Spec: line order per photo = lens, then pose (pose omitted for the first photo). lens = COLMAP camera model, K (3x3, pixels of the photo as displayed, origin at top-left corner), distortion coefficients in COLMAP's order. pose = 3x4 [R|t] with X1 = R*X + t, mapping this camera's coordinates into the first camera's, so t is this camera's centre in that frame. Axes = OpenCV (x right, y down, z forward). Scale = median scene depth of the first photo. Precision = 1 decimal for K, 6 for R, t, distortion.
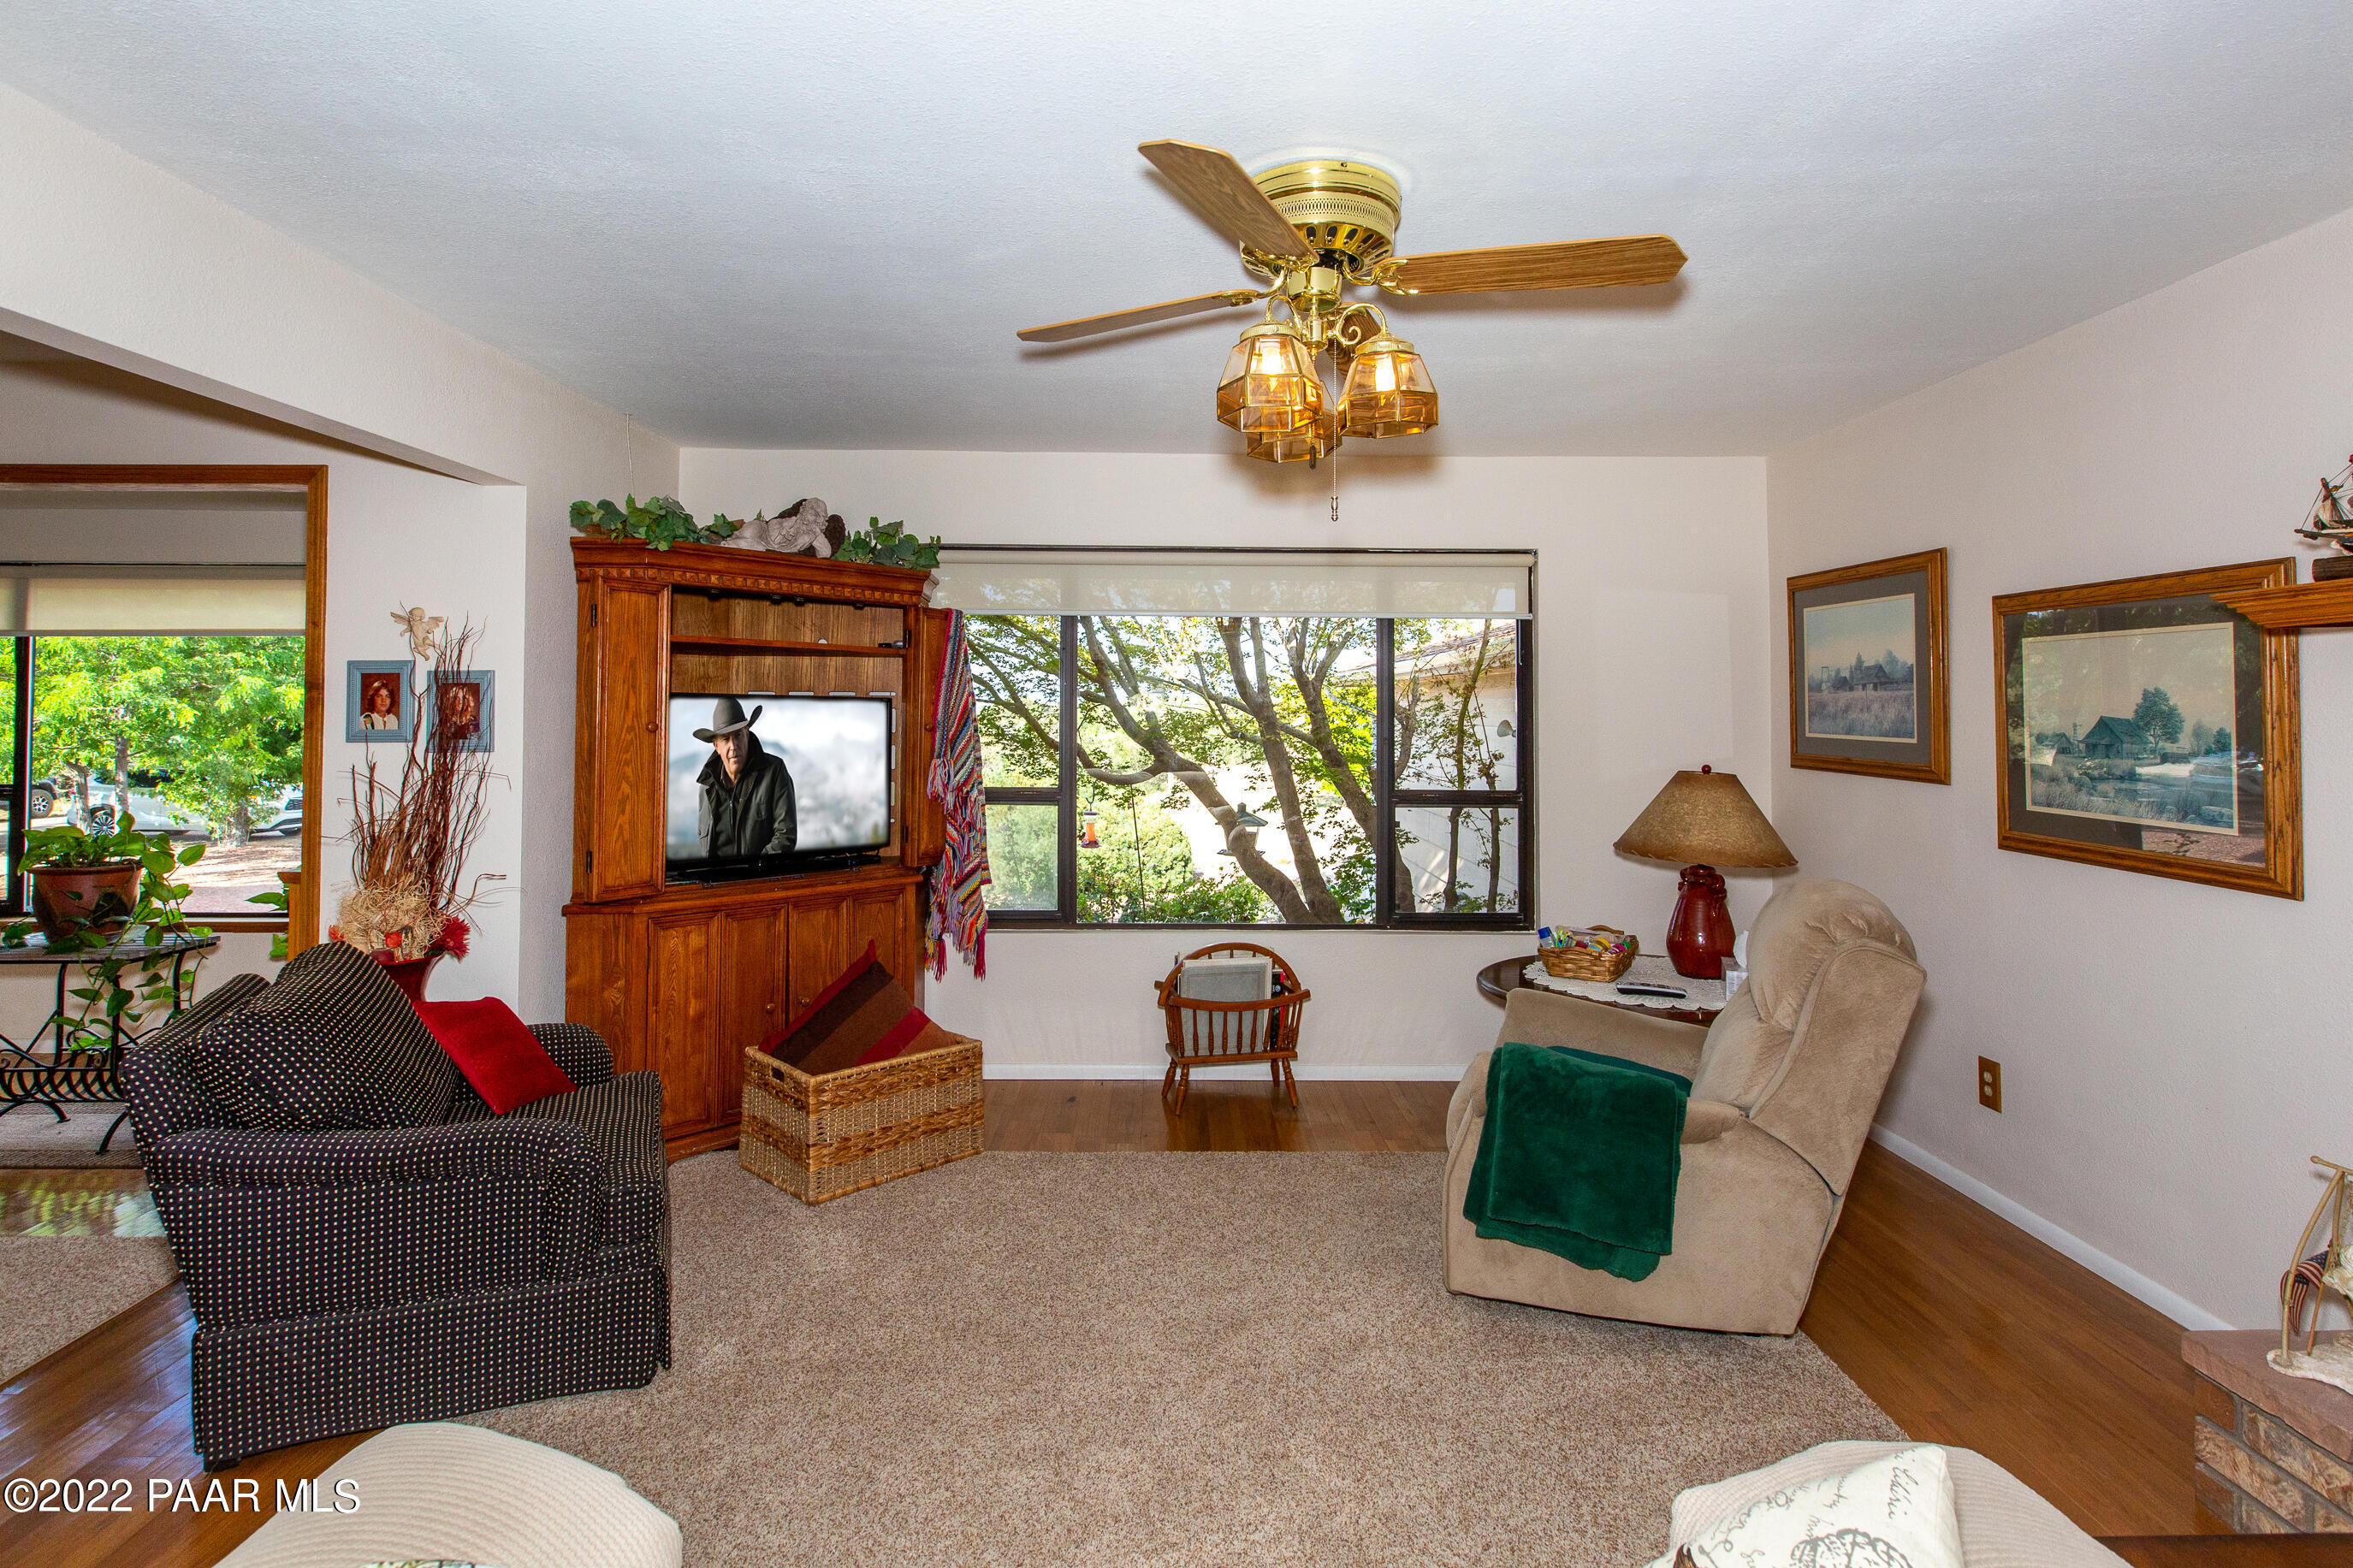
lens RADIAL K [[1110.8, 0, 1188.4], [0, 1110.8, 711.9], [0, 0, 1]] dist [-0.004966, 0.000026]
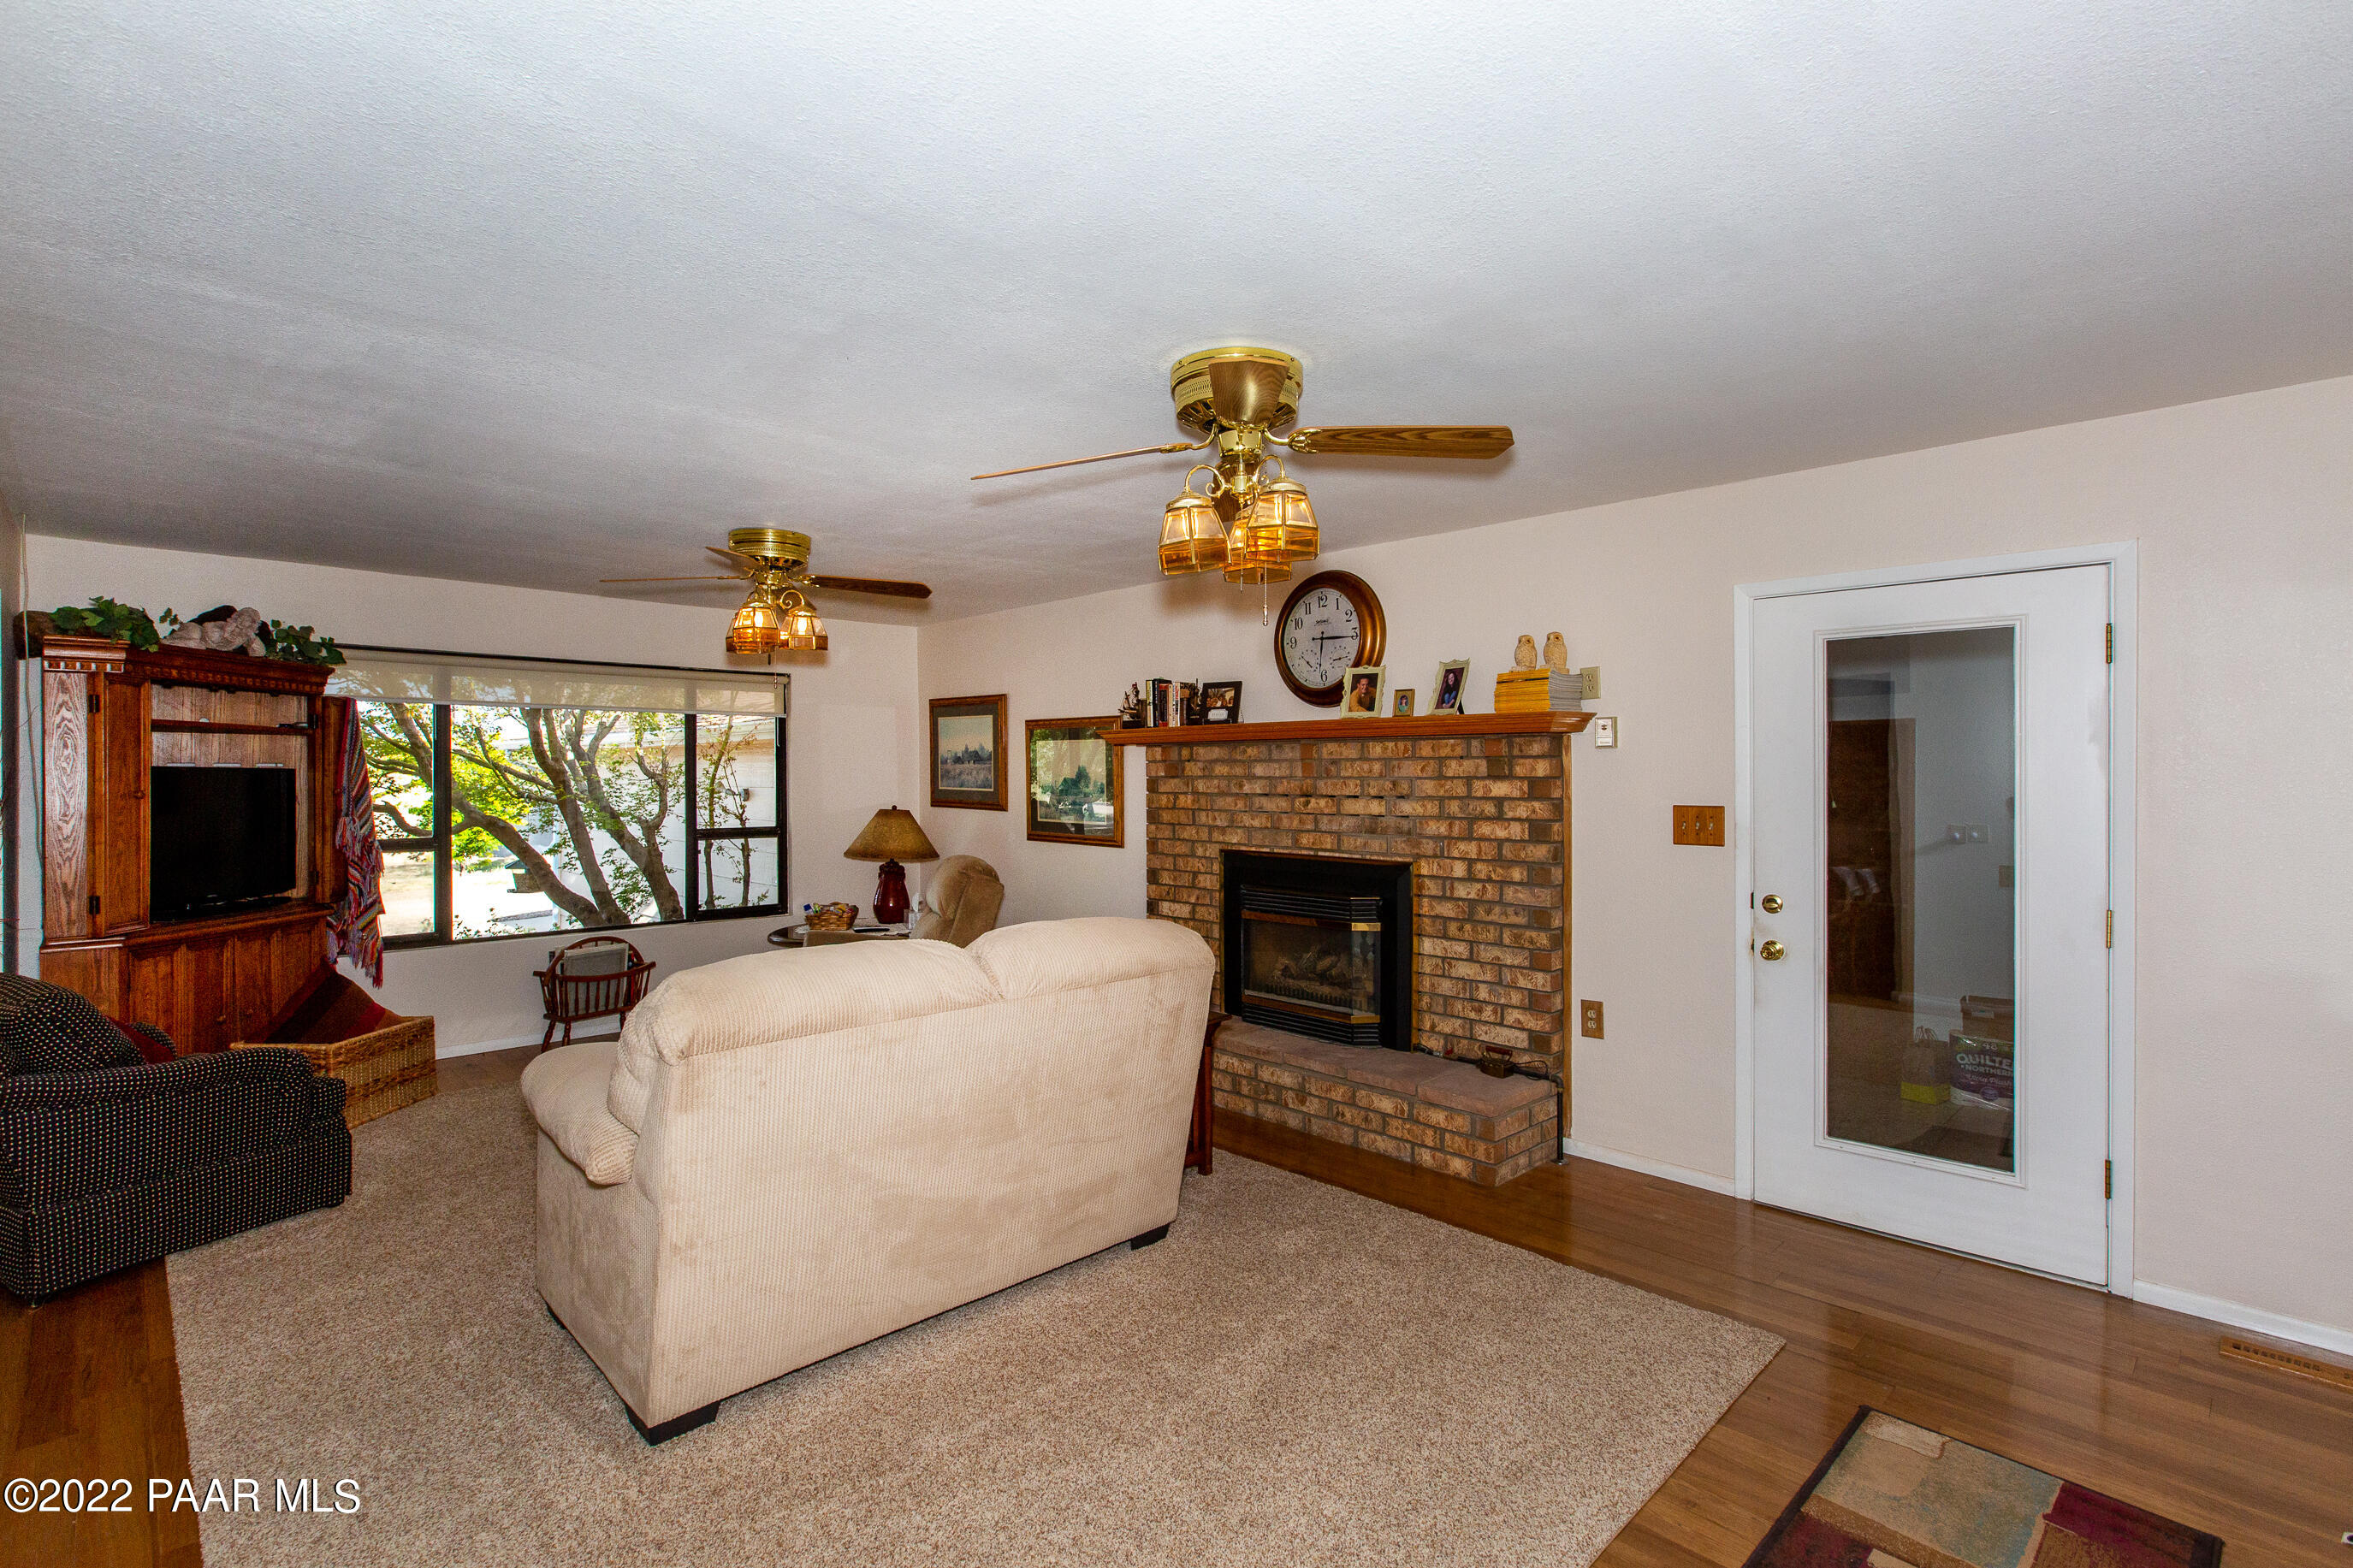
lens RADIAL K [[1110.8, 0, 1188.4], [0, 1110.8, 711.9], [0, 0, 1]] dist [-0.004966, 0.000026]
pose [[0.710515, 0.033188, 0.702899, -0.456795], [0.004571, 0.998648, -0.051772, -0.007823], [-0.703668, 0.039997, 0.709403, -0.608914]]
